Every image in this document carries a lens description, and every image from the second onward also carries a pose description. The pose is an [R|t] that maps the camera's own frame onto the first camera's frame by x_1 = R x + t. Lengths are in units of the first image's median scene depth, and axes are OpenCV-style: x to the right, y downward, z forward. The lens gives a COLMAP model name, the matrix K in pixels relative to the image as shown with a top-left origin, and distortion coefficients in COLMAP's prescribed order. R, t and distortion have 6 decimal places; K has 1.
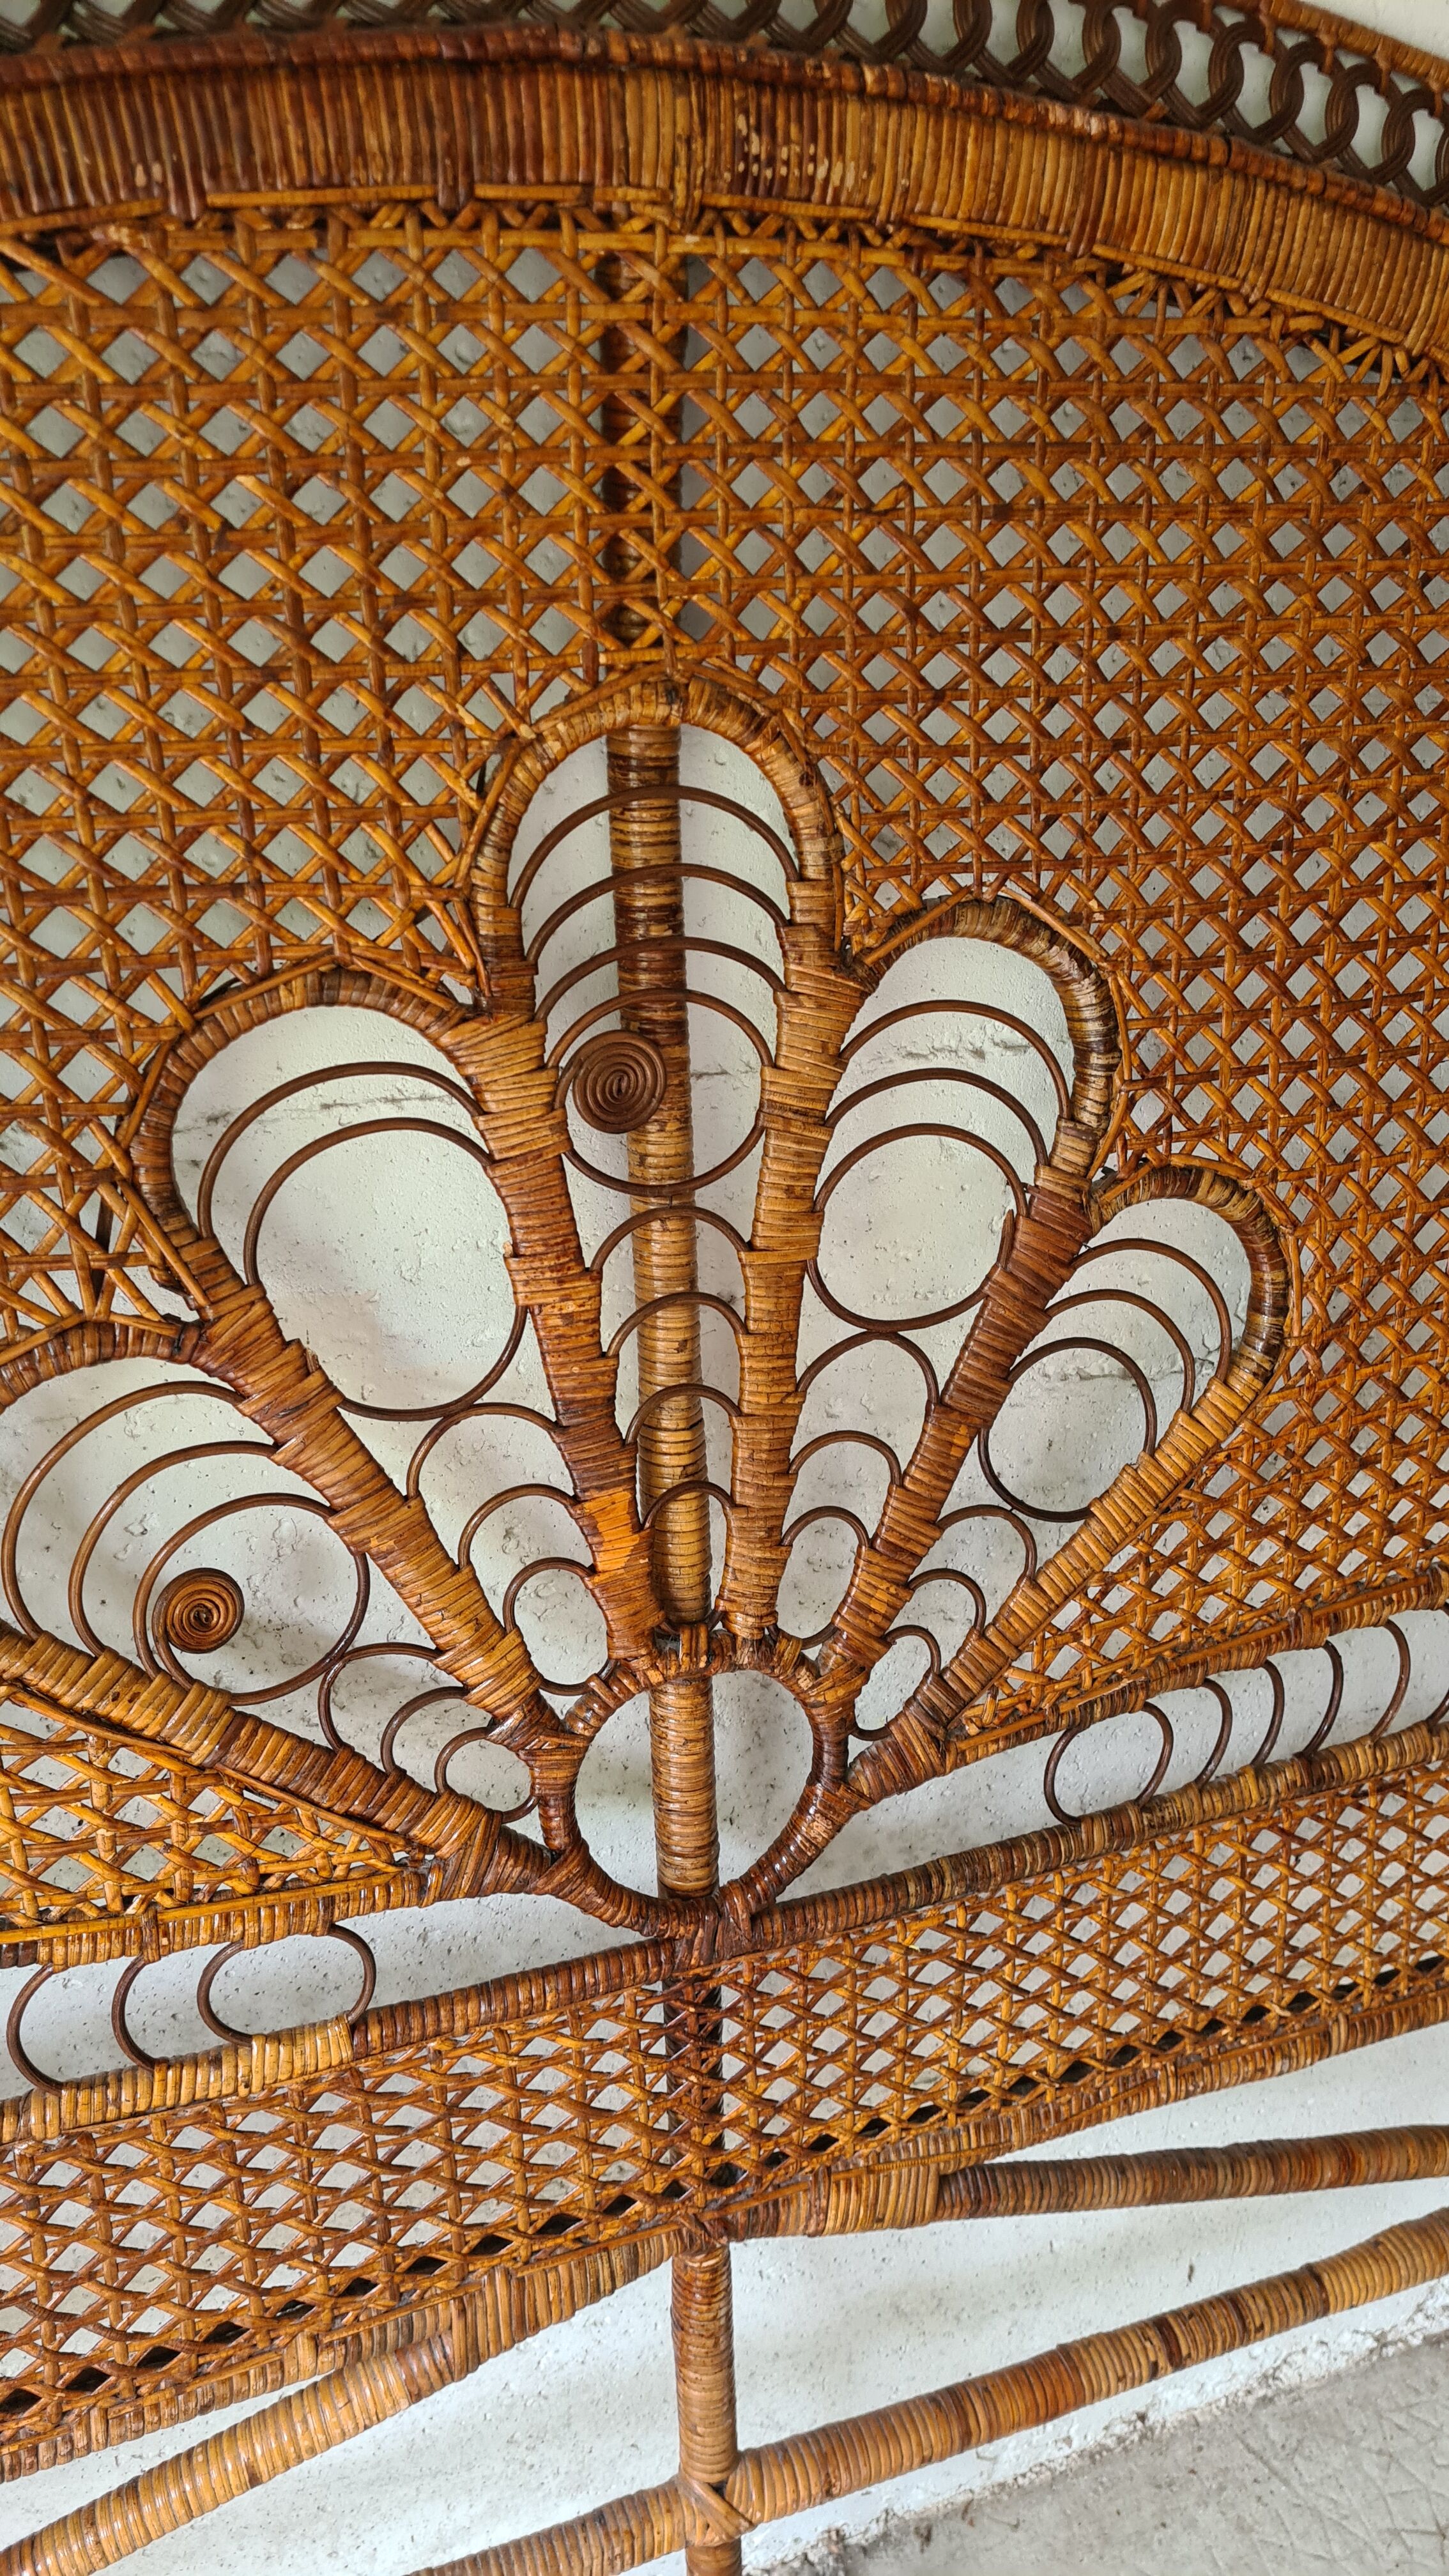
lens RADIAL K [[1953.3, 0, 725.7], [0, 1953.3, 1253.1], [0, 0, 1]] dist [0.060643, -0.050730]
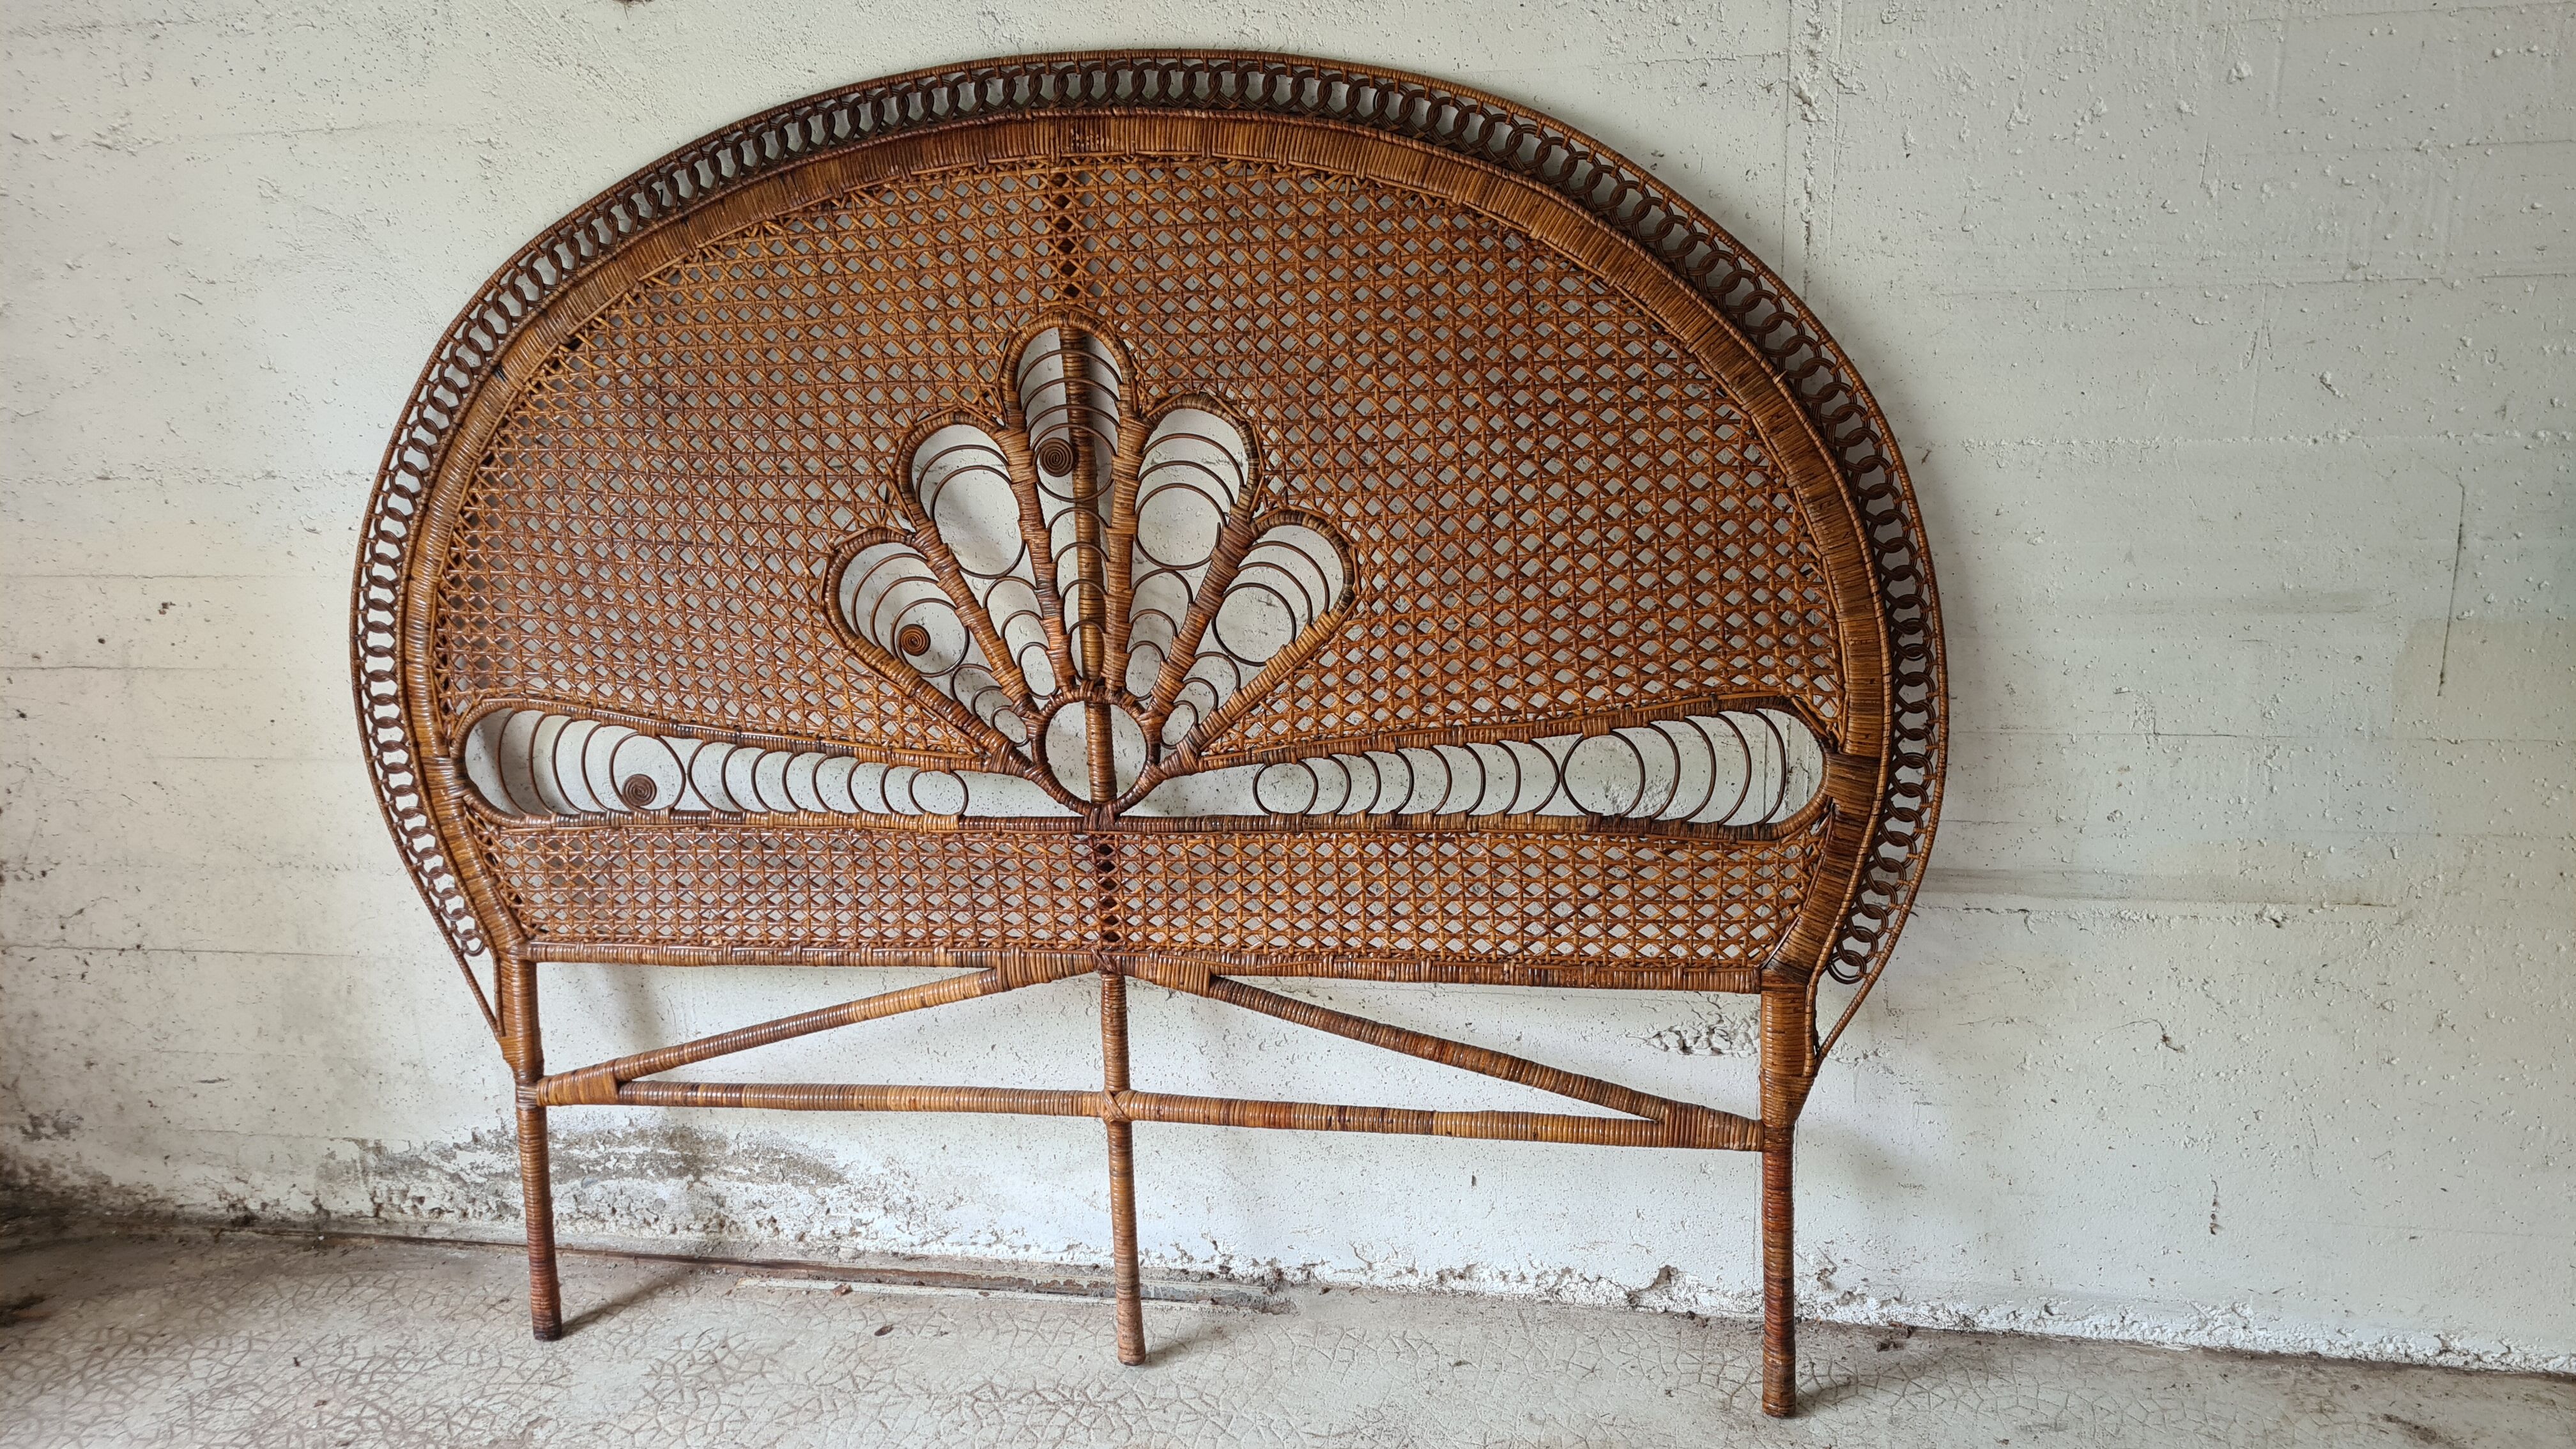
lens RADIAL K [[1953.3, 0, 1270.7], [0, 1953.3, 716.2], [0, 0, 1]] dist [0.060643, -0.050730]
pose [[0.839667, 0.084402, -0.536503, 1.420084], [-0.138388, 0.988493, -0.061078, 0.331414], [0.525174, 0.125530, 0.841685, -0.915066]]
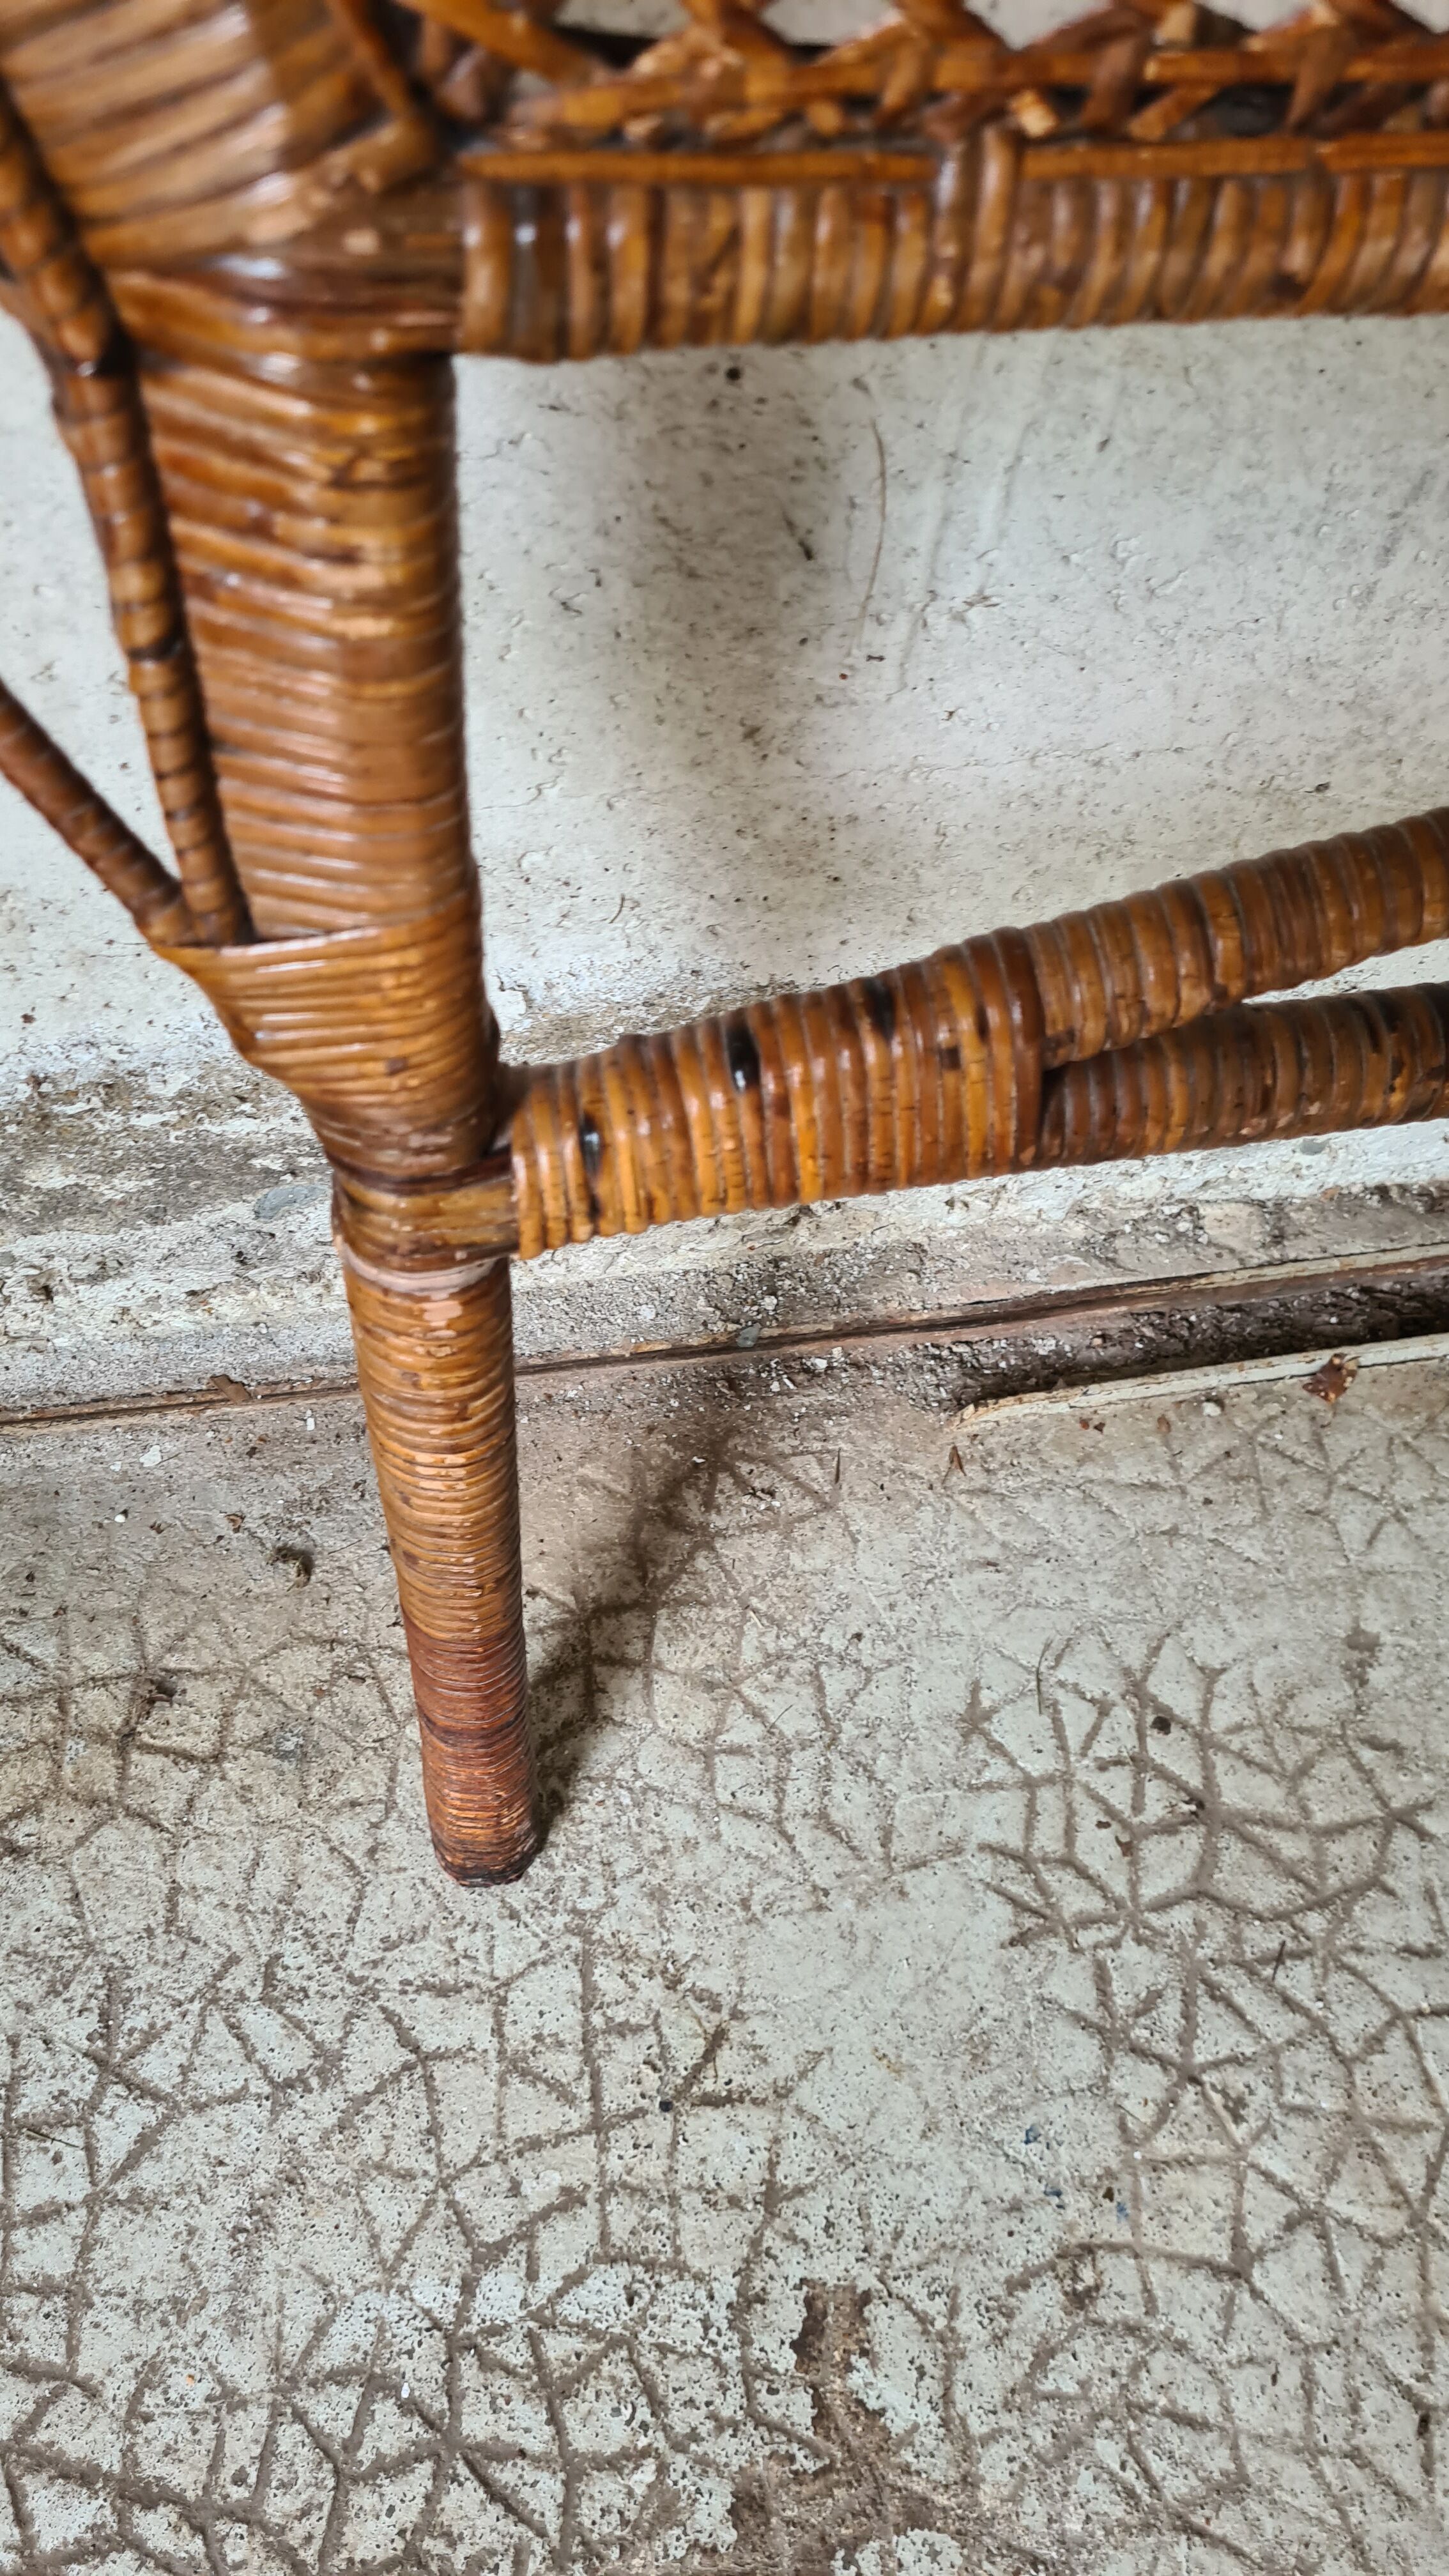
lens RADIAL K [[1953.3, 0, 742.8], [0, 1953.3, 1307.4], [0, 0, 1]] dist [0.060643, -0.050730]
pose [[0.982962, 0.178284, -0.044730, -0.655223], [-0.119382, 0.804265, 0.582157, 0.562760], [0.139763, -0.566898, 0.811845, 0.468301]]
